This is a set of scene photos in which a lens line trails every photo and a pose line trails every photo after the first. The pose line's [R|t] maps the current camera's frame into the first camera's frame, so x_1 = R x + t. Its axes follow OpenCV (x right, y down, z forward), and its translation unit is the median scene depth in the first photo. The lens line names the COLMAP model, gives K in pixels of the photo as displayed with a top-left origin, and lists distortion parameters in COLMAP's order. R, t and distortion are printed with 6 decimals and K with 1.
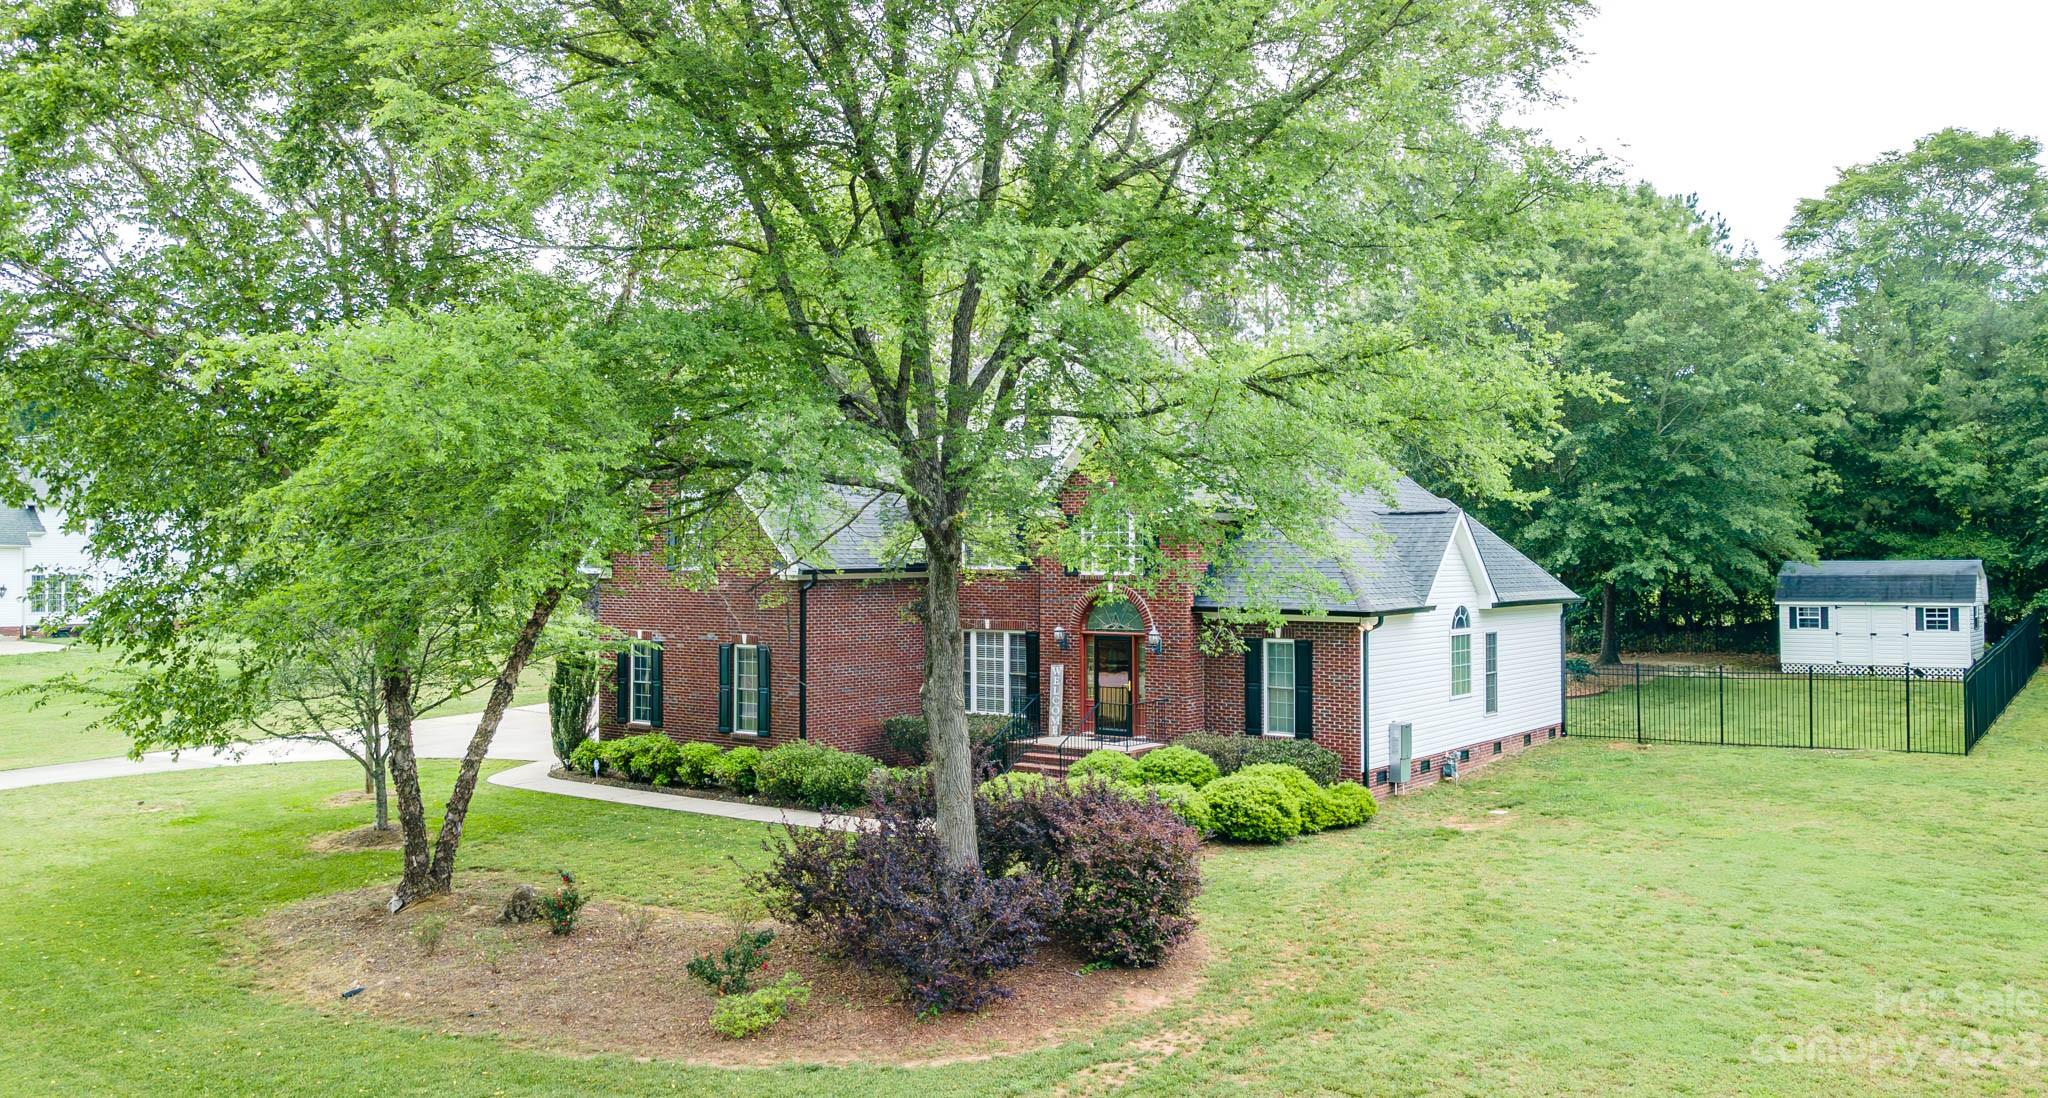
lens RADIAL K [[1521.3, 0, 1024.0], [0, 1521.3, 549.0], [0, 0, 1]] dist [0.009191, 0.052654]
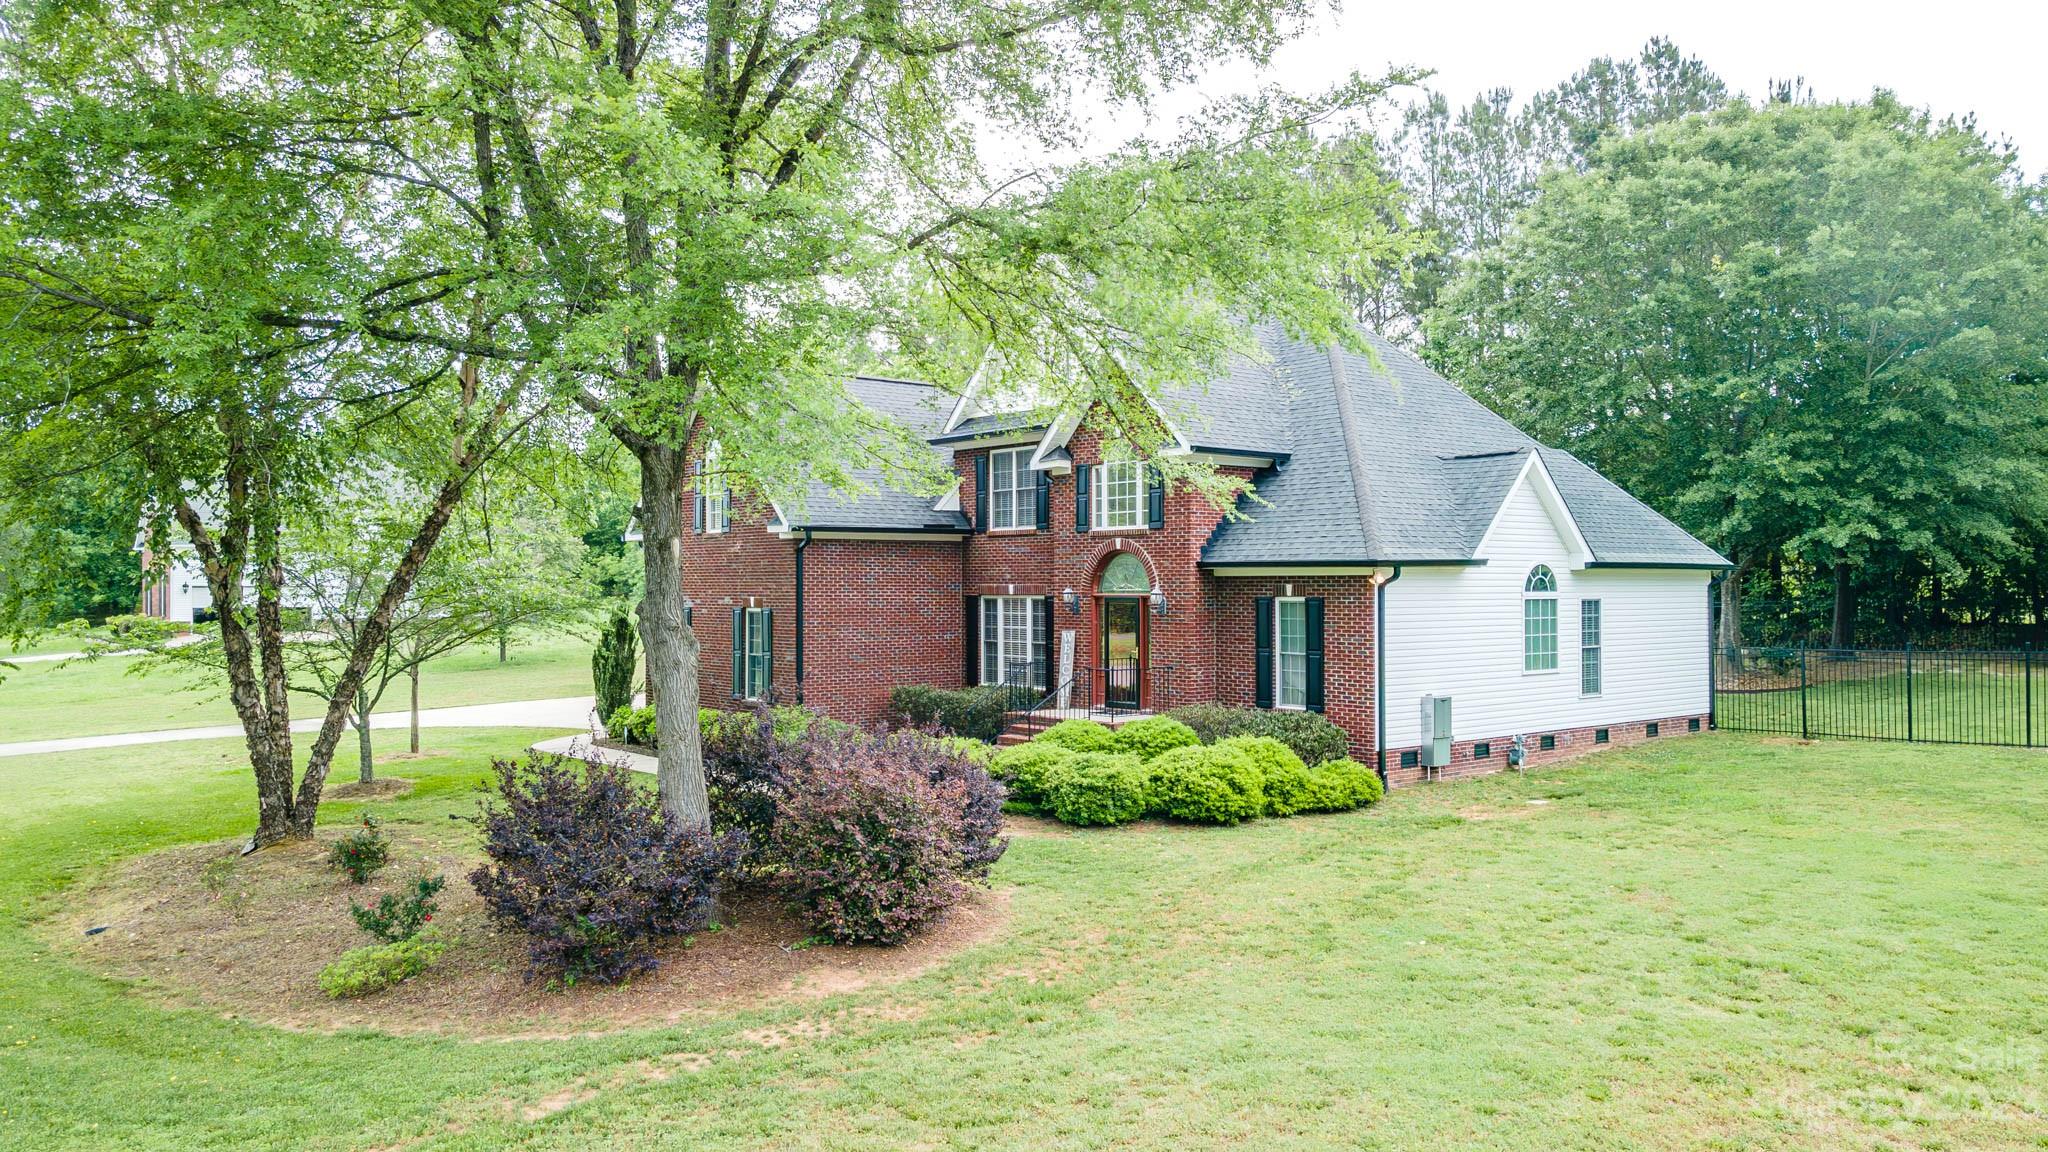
lens RADIAL K [[1458.6, 0, 997.9], [0, 1458.6, 575.2], [0, 0, 1]] dist [0.025881, 0.007995]
pose [[0.973906, -0.001474, -0.226946, 0.187431], [0.001946, 0.999996, 0.001857, 0.043109], [0.226942, -0.002251, 0.973906, 0.145433]]
